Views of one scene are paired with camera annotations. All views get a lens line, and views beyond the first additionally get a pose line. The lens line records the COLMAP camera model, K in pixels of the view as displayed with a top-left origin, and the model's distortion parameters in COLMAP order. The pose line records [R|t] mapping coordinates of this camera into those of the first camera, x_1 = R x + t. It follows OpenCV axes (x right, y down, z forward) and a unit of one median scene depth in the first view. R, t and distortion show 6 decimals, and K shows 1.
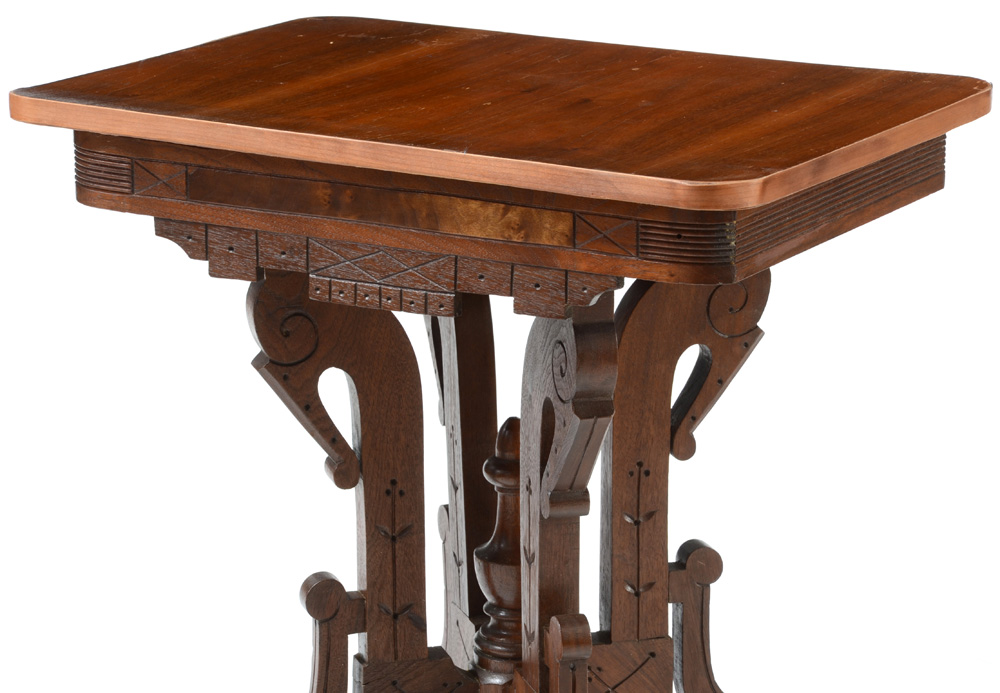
lens RADIAL K [[4070.0, 0, 517.6], [0, 4070.0, 353.7], [0, 0, 1]] dist [1.193554, 0.000000]
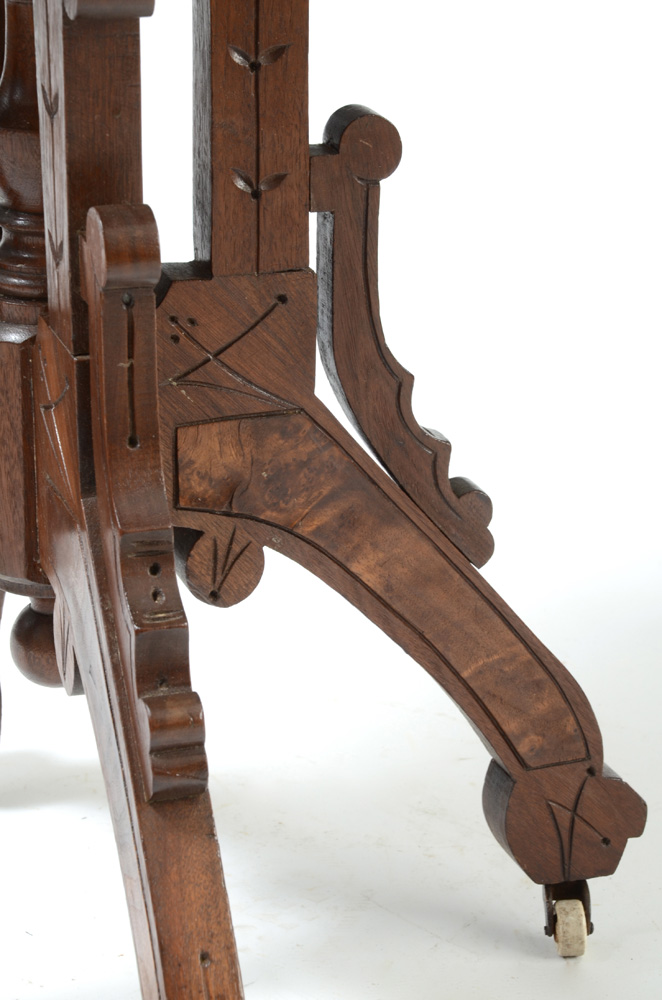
lens RADIAL K [[3051.1, 0, 321.5], [0, 3051.1, 505.3], [0, 0, 1]] dist [0.700641, 0.000000]
pose [[0.999730, 0.001203, 0.023199, 0.029247], [-0.003380, 0.995564, 0.094026, 0.063428], [-0.022983, -0.094079, 0.995299, 0.571937]]
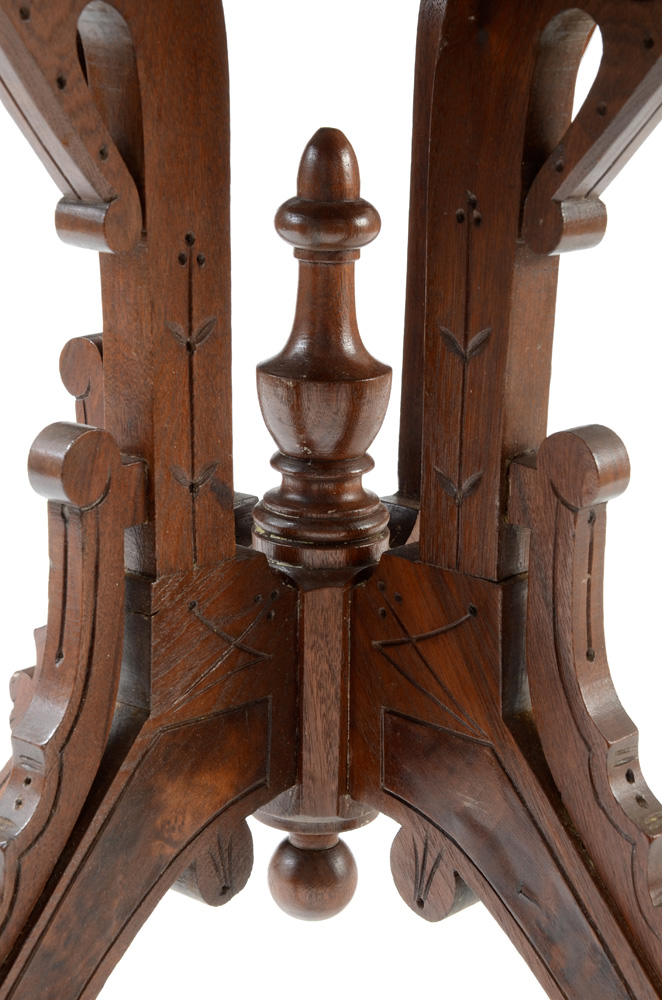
lens RADIAL K [[2110.2, 0, 353.8], [0, 2110.2, 521.3], [0, 0, 1]] dist [0.315621, 0.000000]
pose [[0.852812, -0.117853, 0.508746, -0.160695], [0.110839, 0.992855, 0.044199, 0.058823], [-0.510320, 0.018696, 0.859781, 0.746300]]
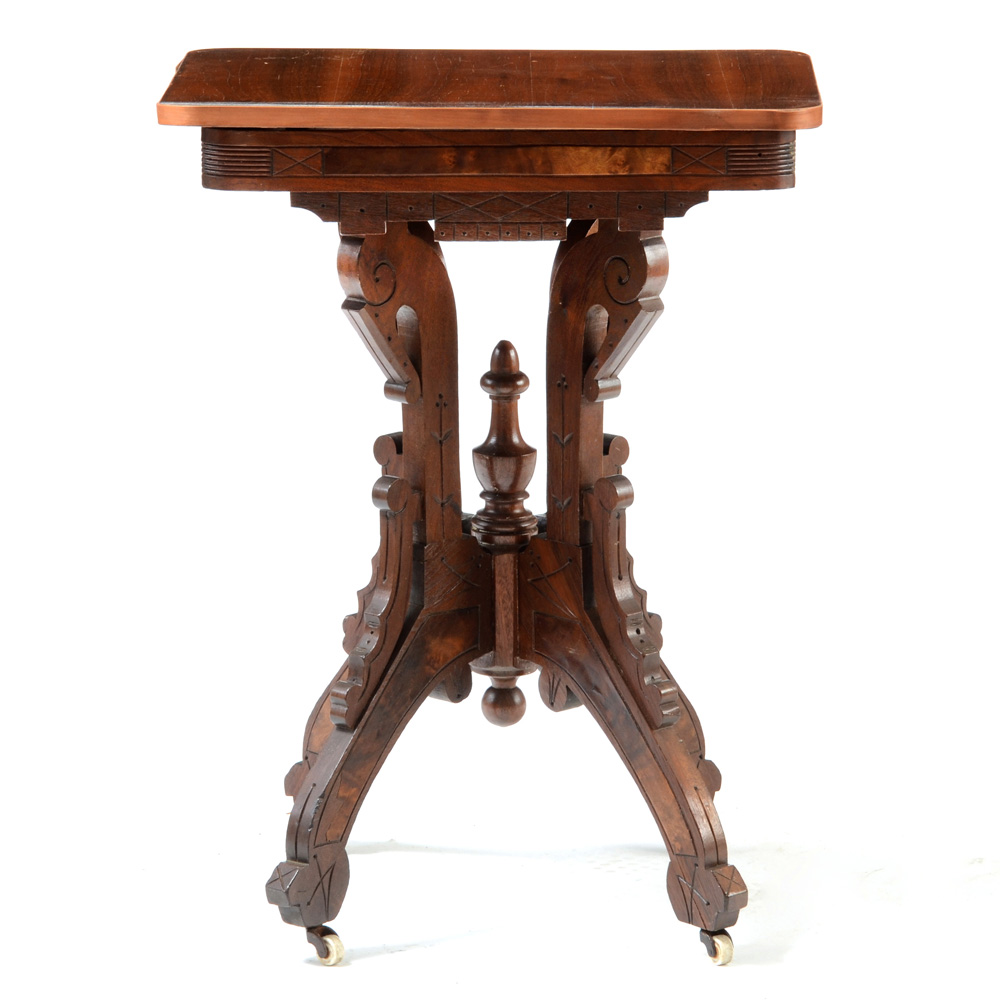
lens RADIAL K [[5614.3, 0, 499.0], [0, 5614.3, 494.3], [0, 0, 1]] dist [0.947031, 0.000000]
pose [[0.882805, -0.098544, 0.459286, -0.812130], [0.119800, 0.992648, -0.017289, 0.093590], [-0.454206, 0.070285, 0.888120, -0.541362]]
